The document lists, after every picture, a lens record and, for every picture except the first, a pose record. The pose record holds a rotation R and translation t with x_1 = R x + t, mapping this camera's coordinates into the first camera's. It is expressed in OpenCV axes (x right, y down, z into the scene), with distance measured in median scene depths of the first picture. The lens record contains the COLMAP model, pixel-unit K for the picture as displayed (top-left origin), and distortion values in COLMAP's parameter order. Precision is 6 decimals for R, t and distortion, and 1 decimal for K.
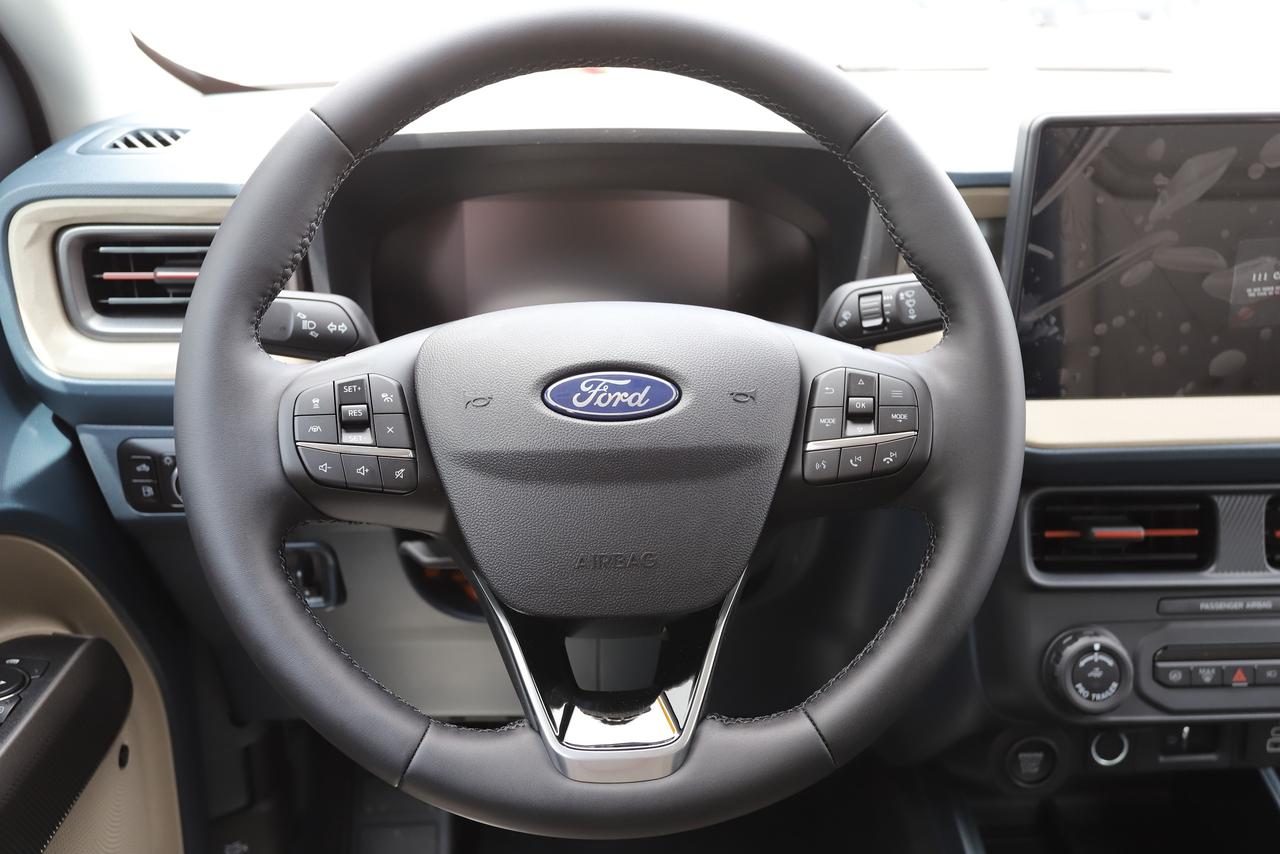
lens RADIAL K [[1122.1, 0, 629.7], [0, 1122.1, 419.1], [0, 0, 1]] dist [-0.007075, 0.005611]
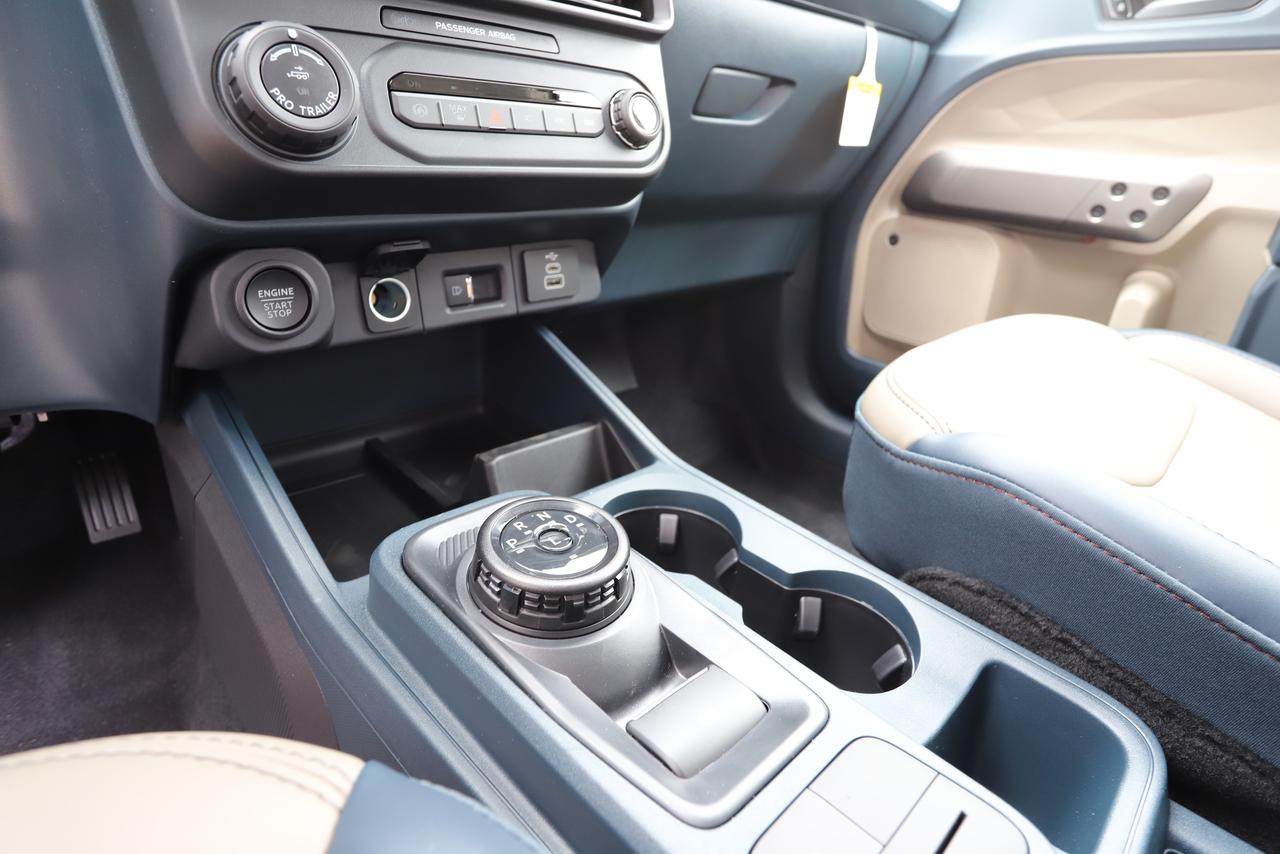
lens RADIAL K [[661.8, 0, 648.5], [0, 661.8, 420.8], [0, 0, 1]] dist [-0.050339, -0.000048]
pose [[0.755904, -0.211621, 0.619536, 0.292682], [0.163462, 0.977352, 0.134400, 0.411200], [-0.633947, -0.000323, 0.773377, 0.572516]]
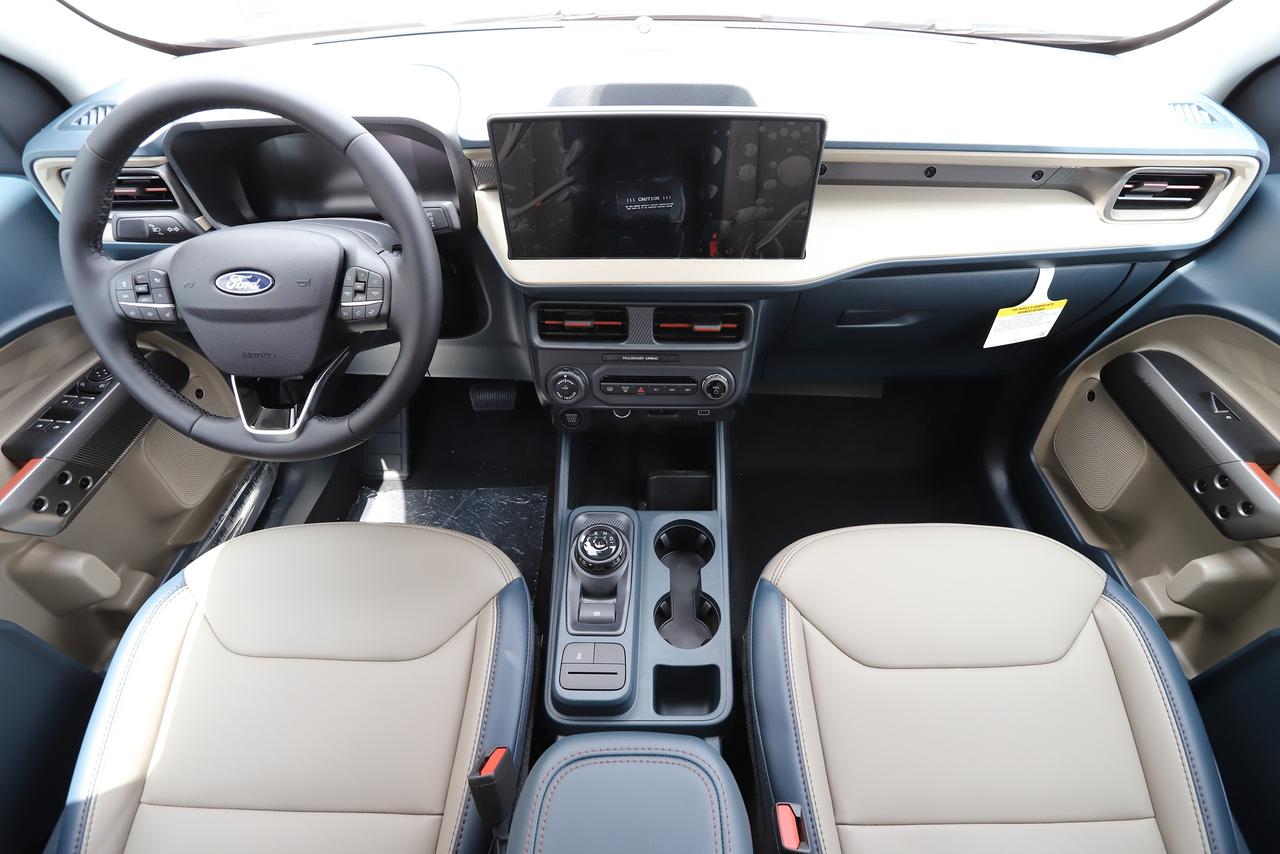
lens RADIAL K [[645.9, 0, 642.3], [0, 645.9, 422.5], [0, 0, 1]] dist [-0.039509, 0.006889]
pose [[0.996615, 0.043988, -0.069456, 0.654378], [-0.012763, 0.917362, 0.397850, -0.209488], [0.081217, -0.395616, 0.914818, -0.154193]]
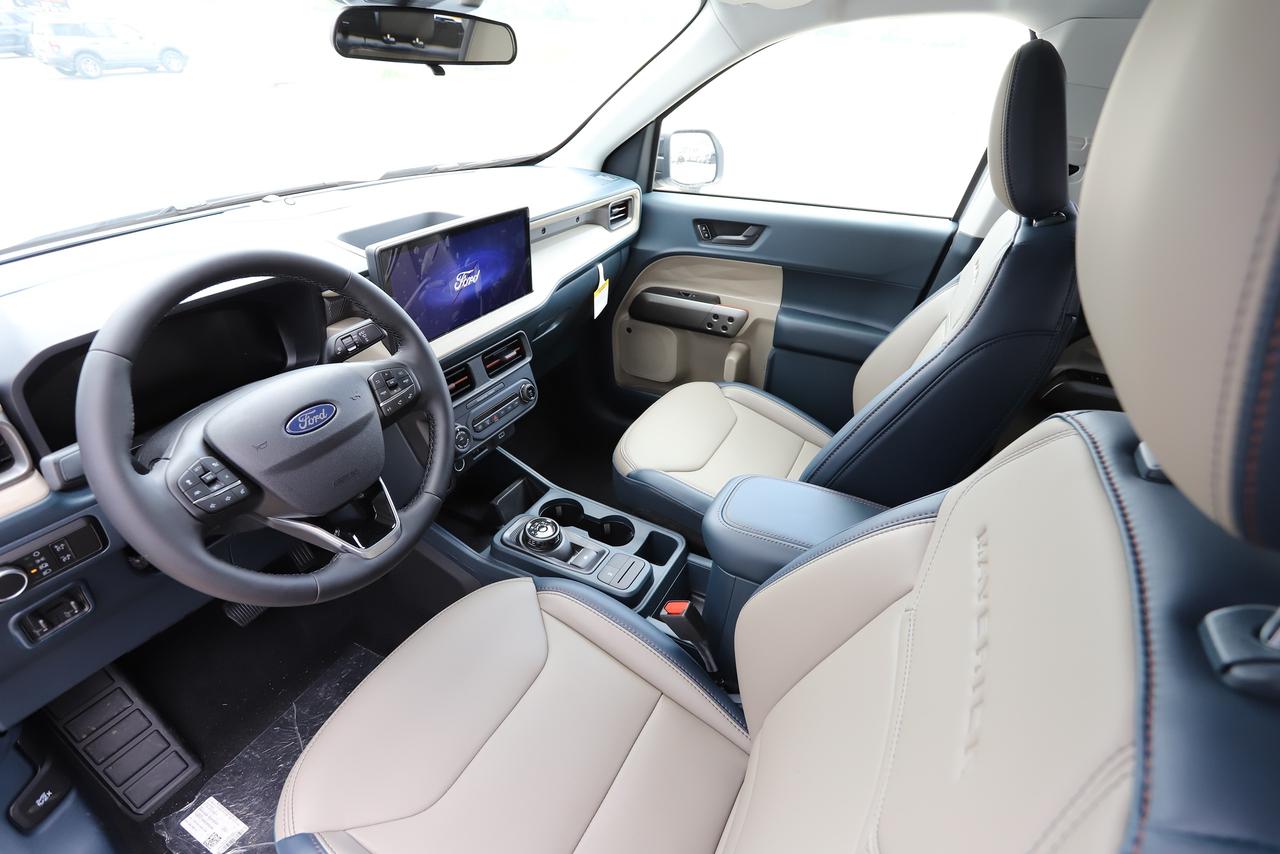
lens RADIAL K [[645.9, 0, 646.3], [0, 645.9, 421.8], [0, 0, 1]] dist [-0.039509, 0.006889]
pose [[0.511647, -0.426690, 0.745757, -0.515716], [0.276800, 0.903553, 0.327068, -0.202906], [-0.813387, 0.039082, 0.580408, -0.289577]]
